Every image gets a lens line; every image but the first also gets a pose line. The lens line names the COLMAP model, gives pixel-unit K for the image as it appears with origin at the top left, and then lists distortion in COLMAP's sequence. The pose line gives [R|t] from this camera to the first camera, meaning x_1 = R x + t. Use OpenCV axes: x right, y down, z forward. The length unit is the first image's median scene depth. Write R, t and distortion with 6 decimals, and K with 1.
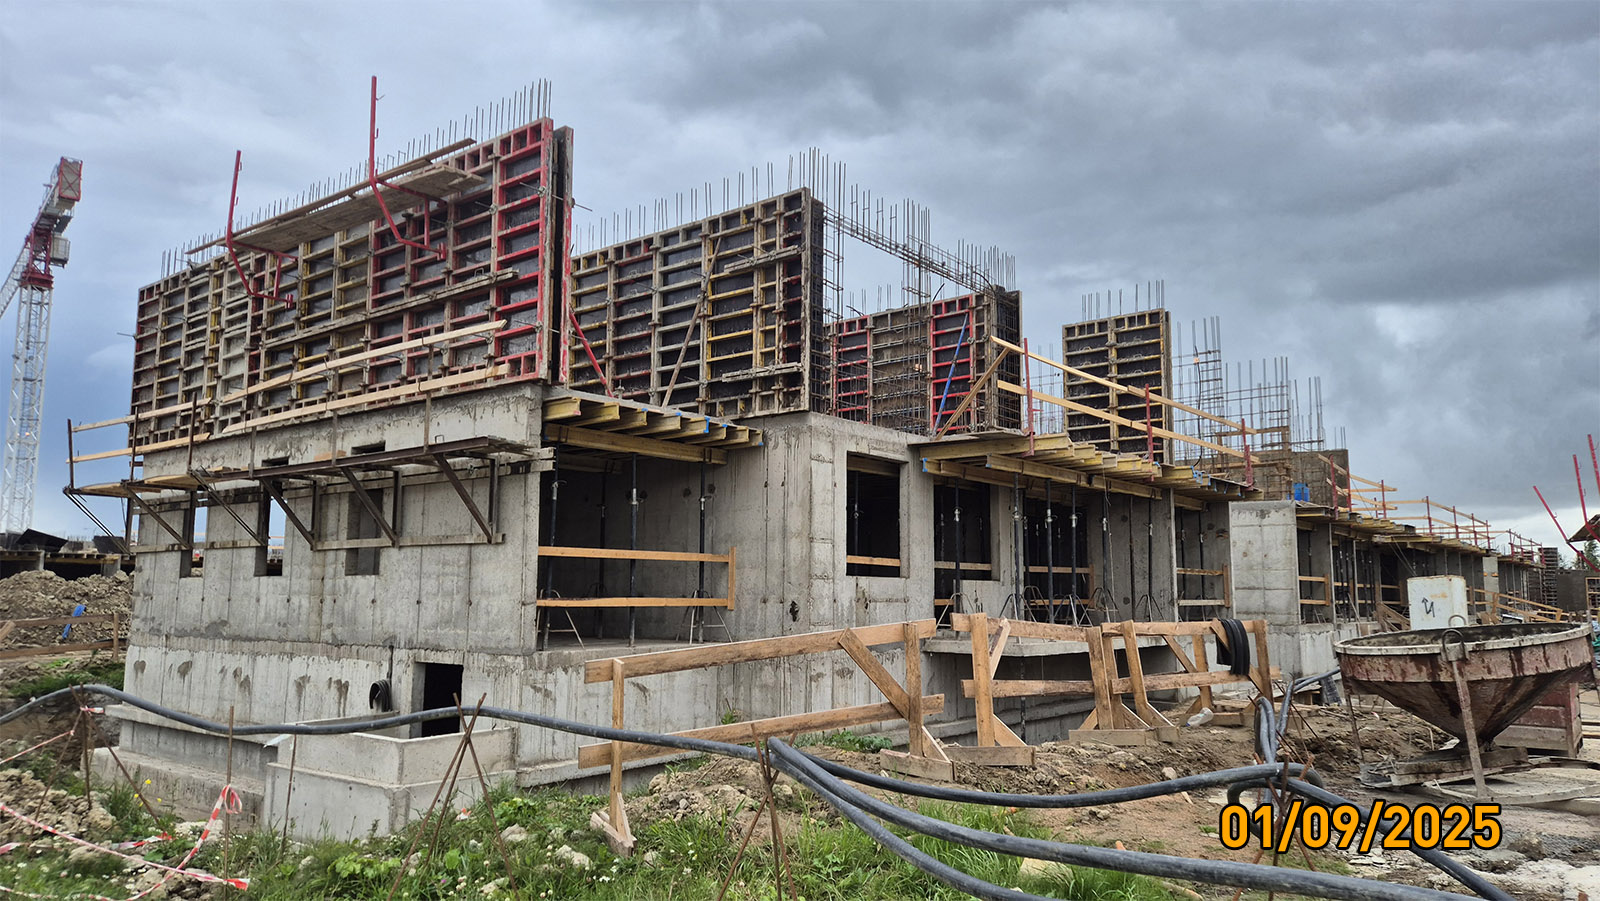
lens RADIAL K [[1065.3, 0, 800.0], [0, 1065.3, 450.5], [0, 0, 1]] dist [0.046139, -0.000300]
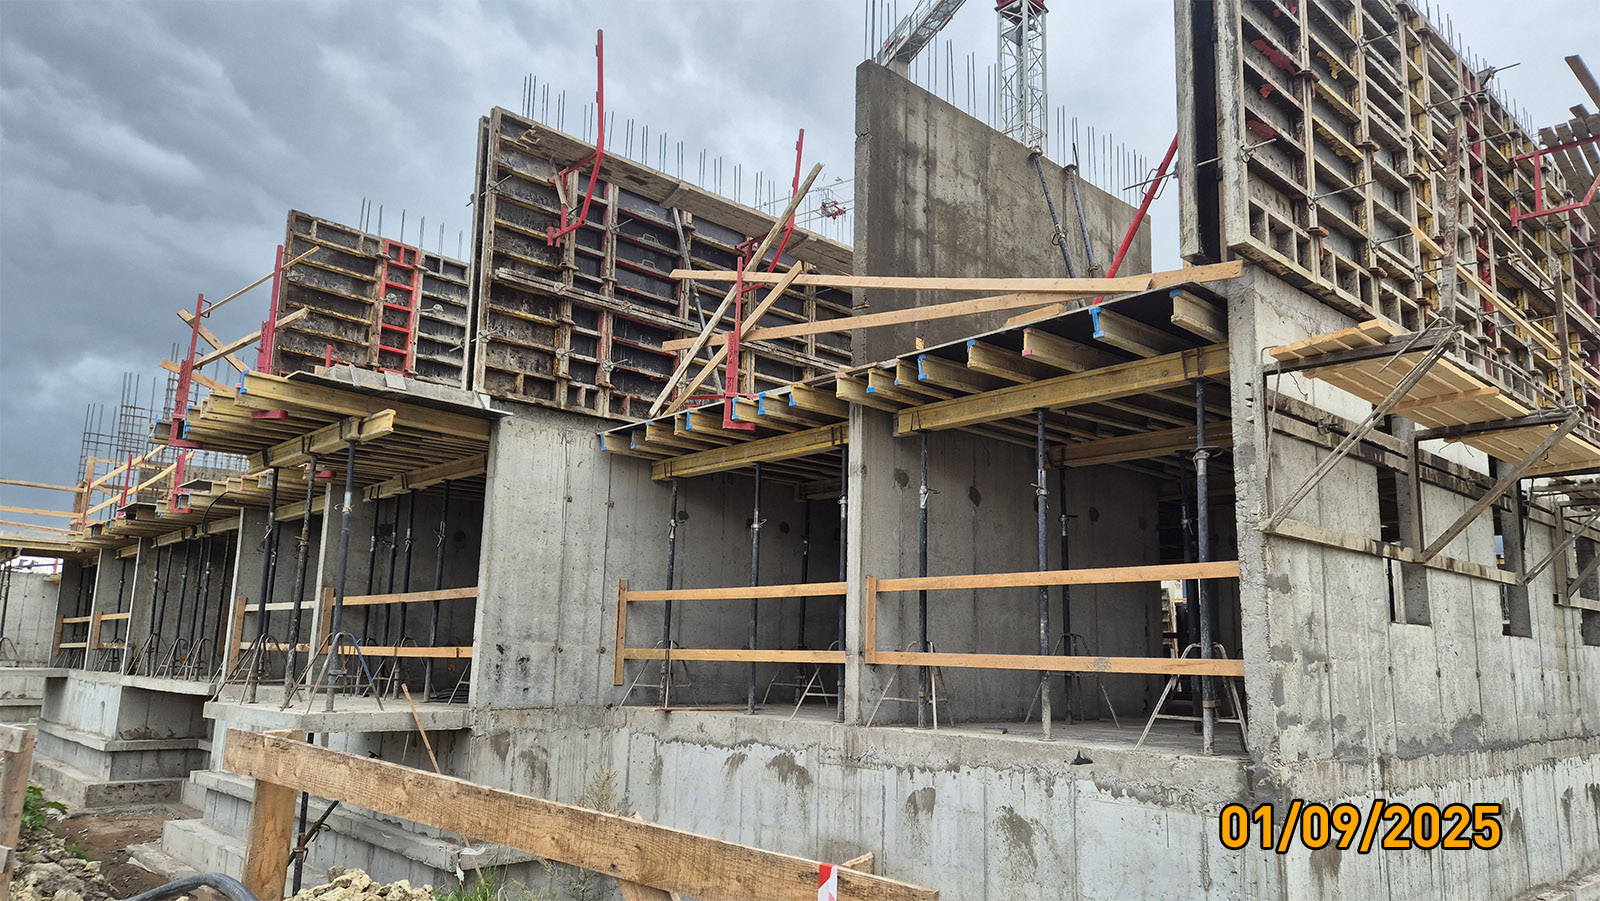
lens RADIAL K [[1076.0, 0, 800.0], [0, 1076.0, 450.5], [0, 0, 1]] dist [0.128331, -0.144813]
pose [[0.143853, 0.186595, 0.971848, -1.008809], [-0.151762, 0.974605, -0.164661, 0.153437], [-0.977893, -0.123802, 0.168517, 1.120284]]
